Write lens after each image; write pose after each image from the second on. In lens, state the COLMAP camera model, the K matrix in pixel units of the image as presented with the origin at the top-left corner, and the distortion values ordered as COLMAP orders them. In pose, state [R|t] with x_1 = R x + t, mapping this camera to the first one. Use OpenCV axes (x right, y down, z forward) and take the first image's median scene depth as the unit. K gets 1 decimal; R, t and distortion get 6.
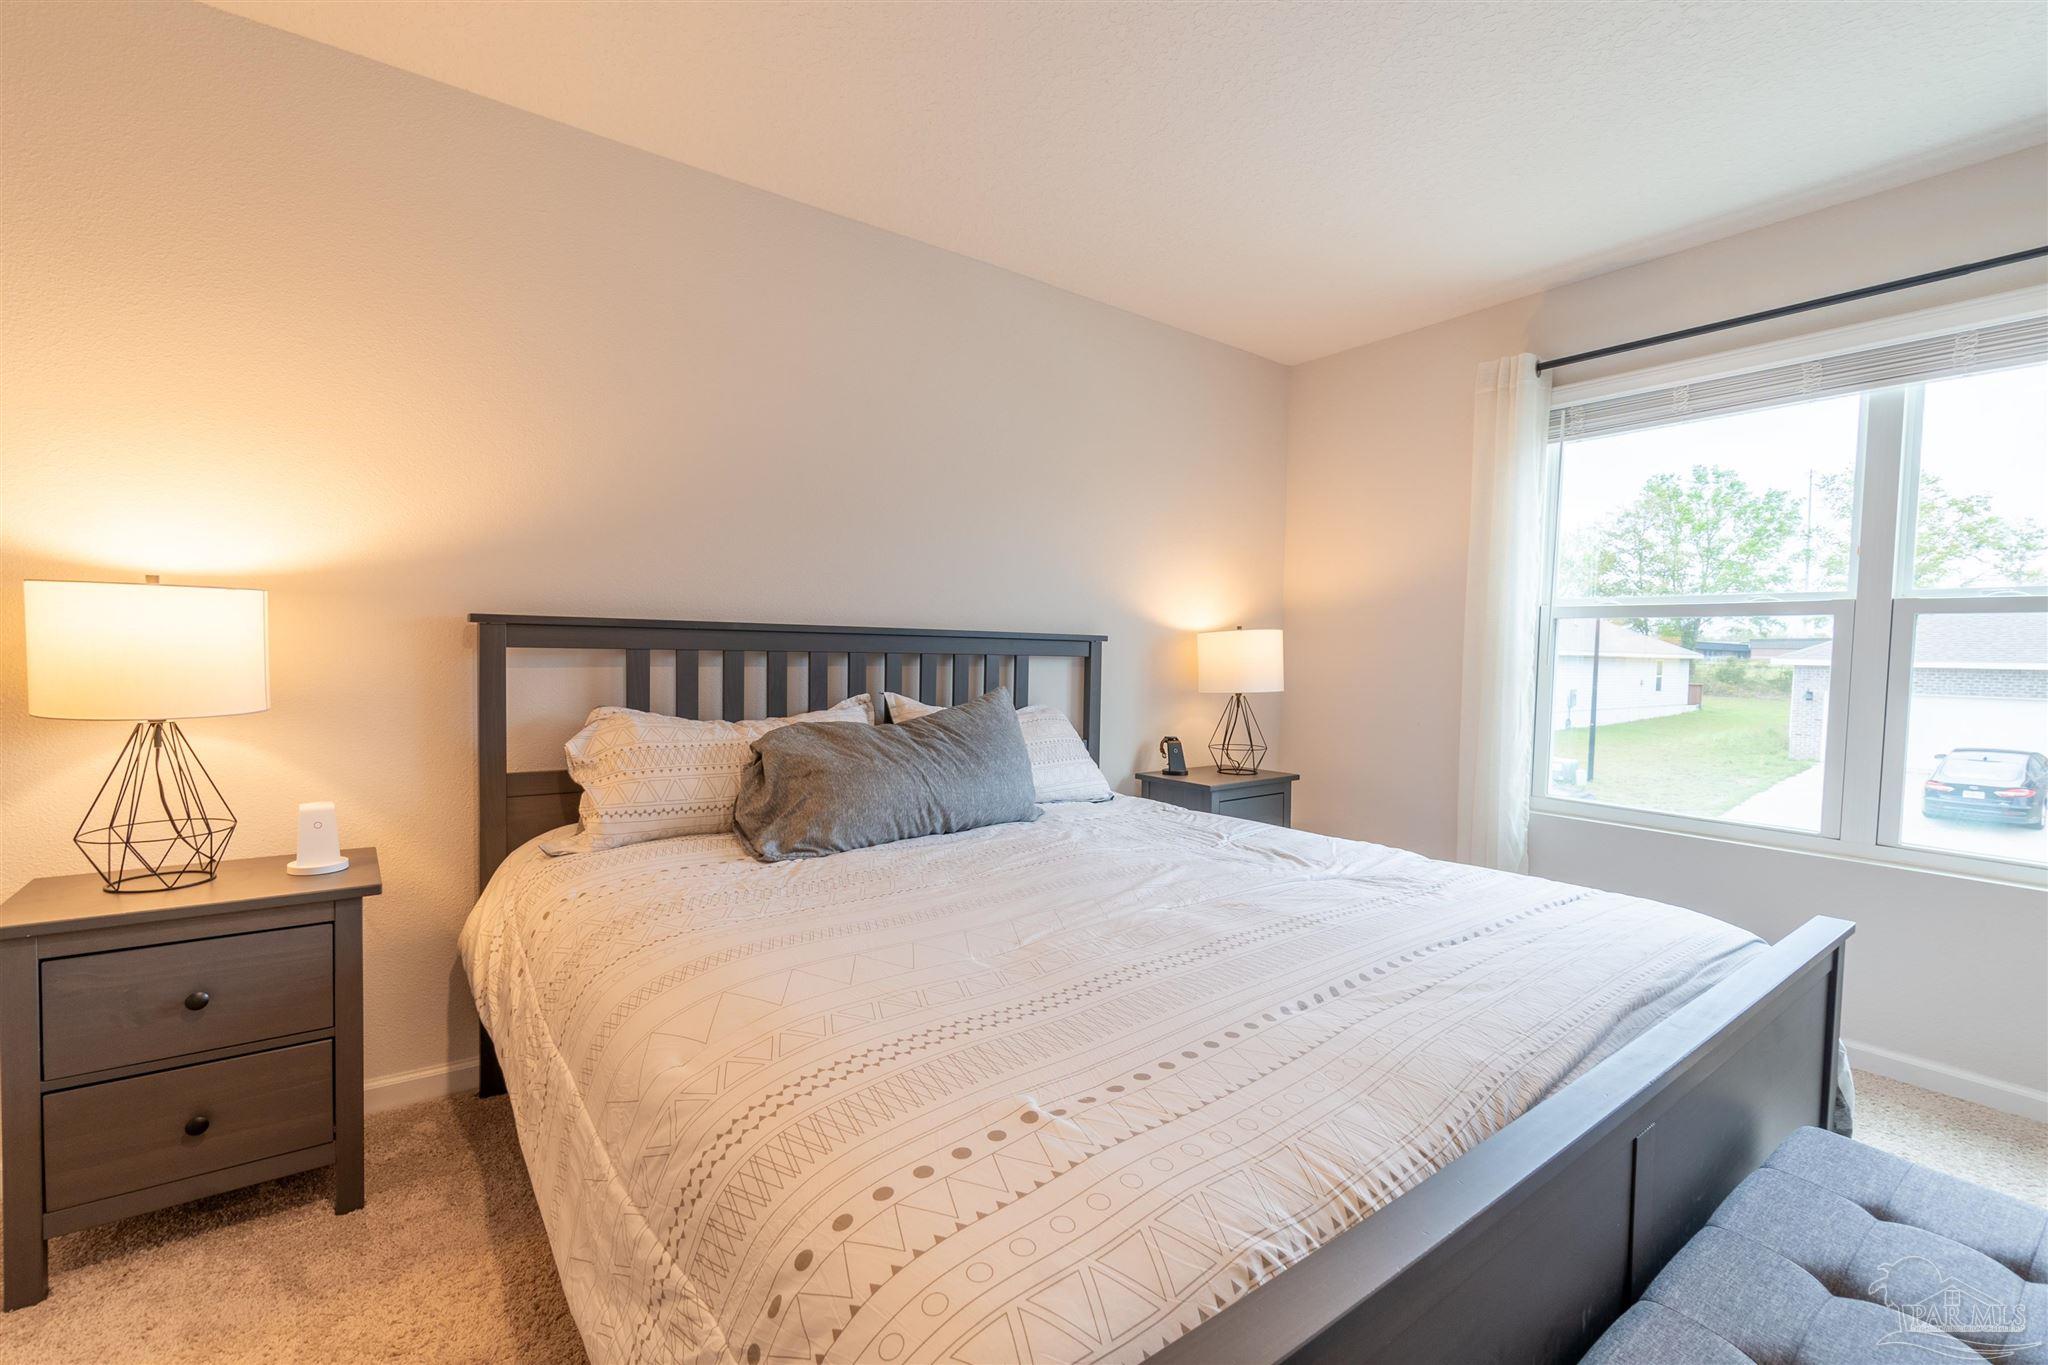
lens RADIAL K [[884.3, 0, 1003.8], [0, 884.3, 681.7], [0, 0, 1]] dist [-0.003301, -0.000216]
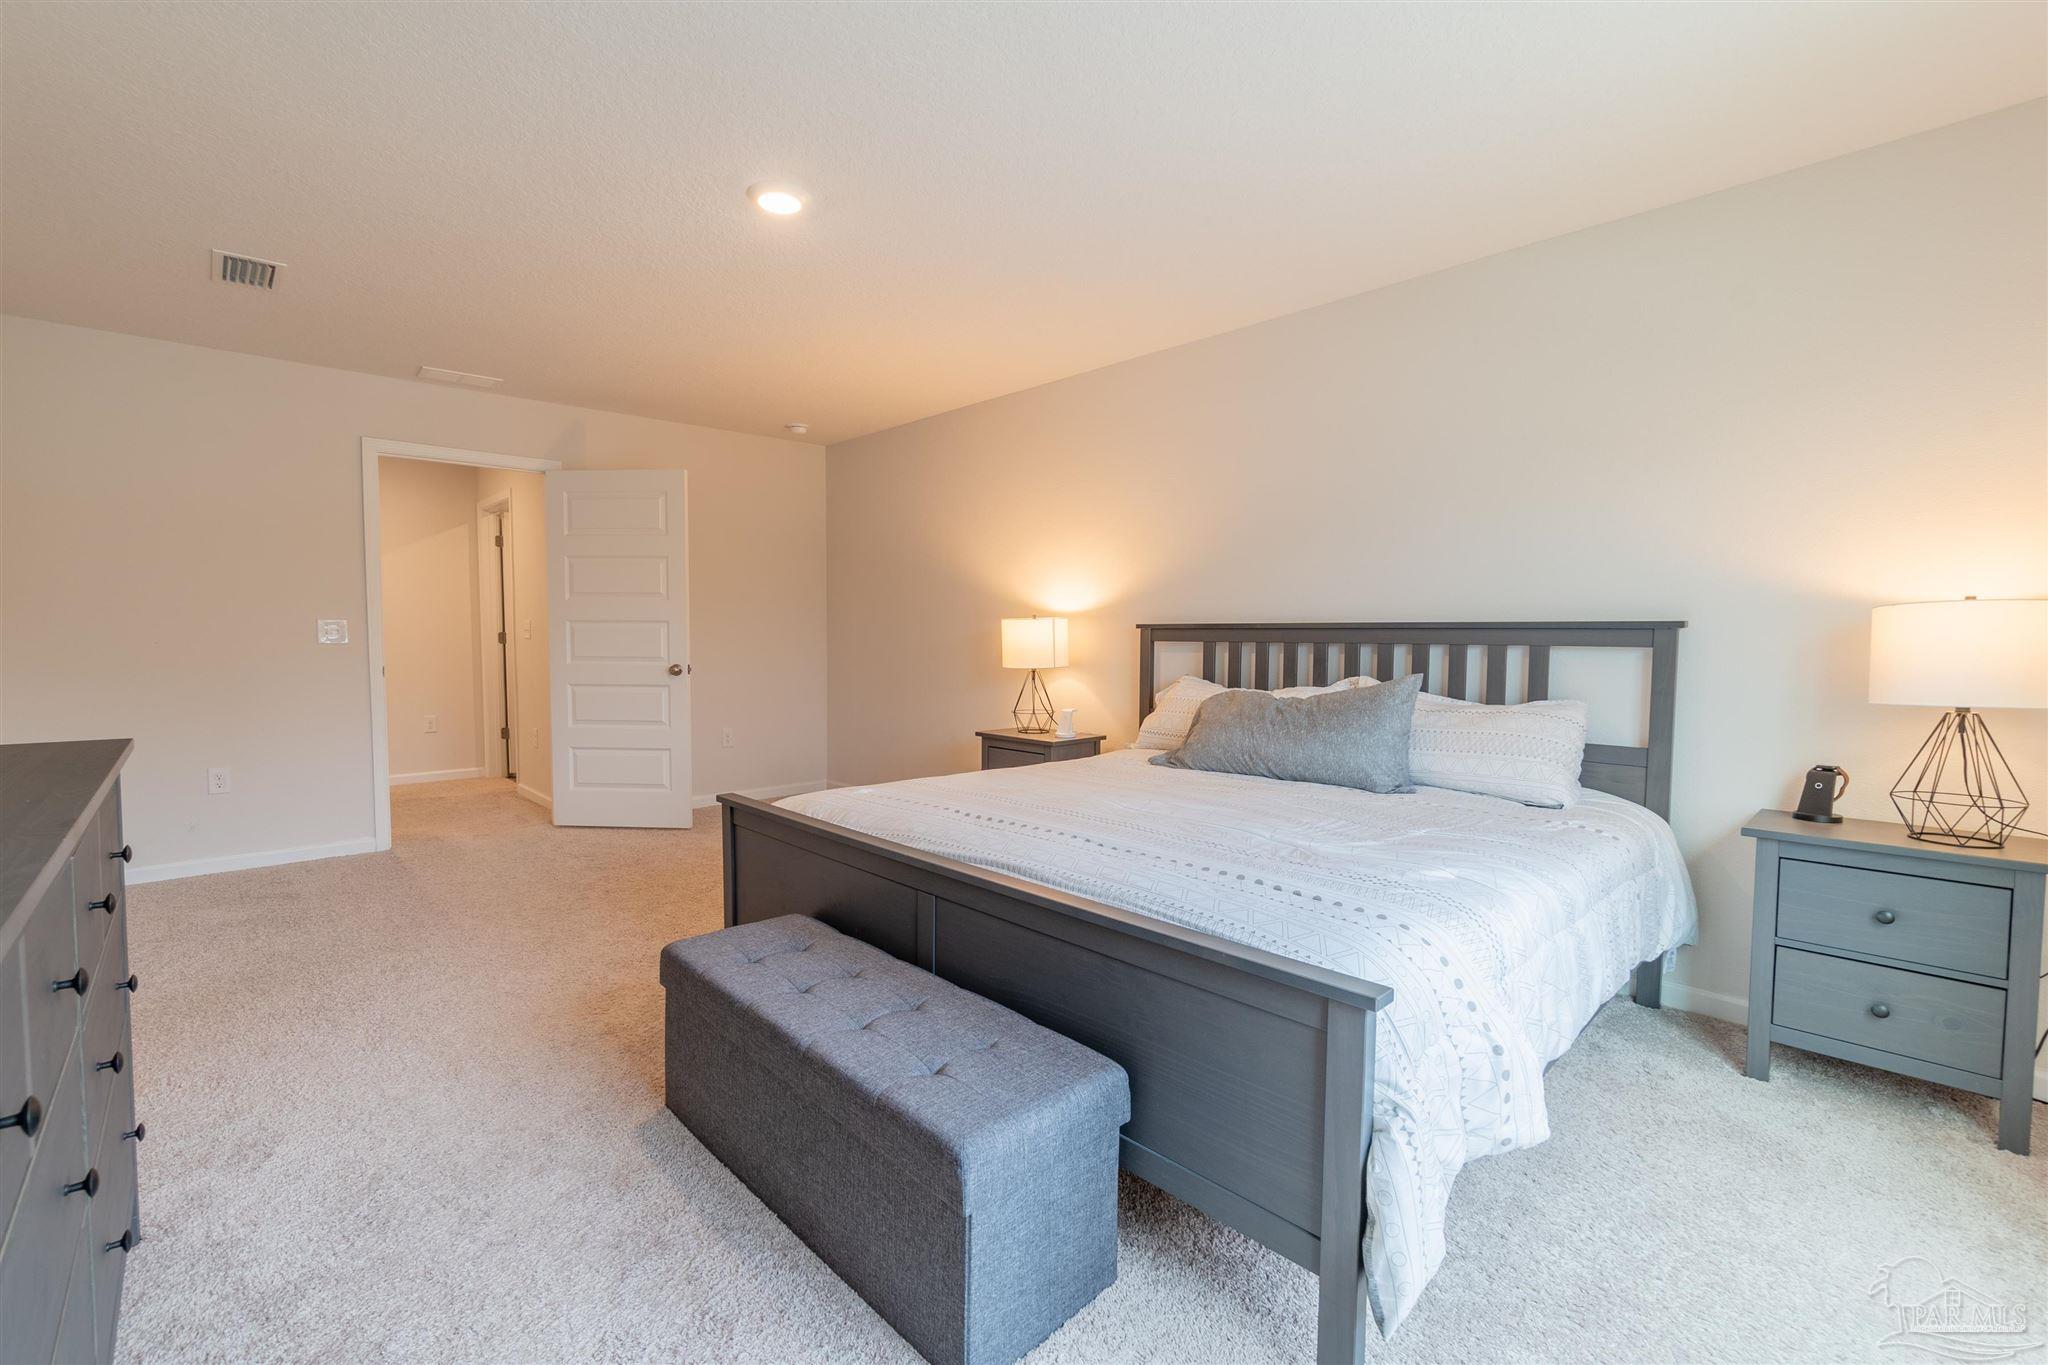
lens RADIAL K [[884.3, 0, 1003.8], [0, 884.3, 681.7], [0, 0, 1]] dist [-0.003301, -0.000216]
pose [[0.101852, 0.030759, -0.994324, 0.871389], [-0.041493, 0.998783, 0.026647, 0.006901], [0.993934, 0.038543, 0.103004, 0.334140]]
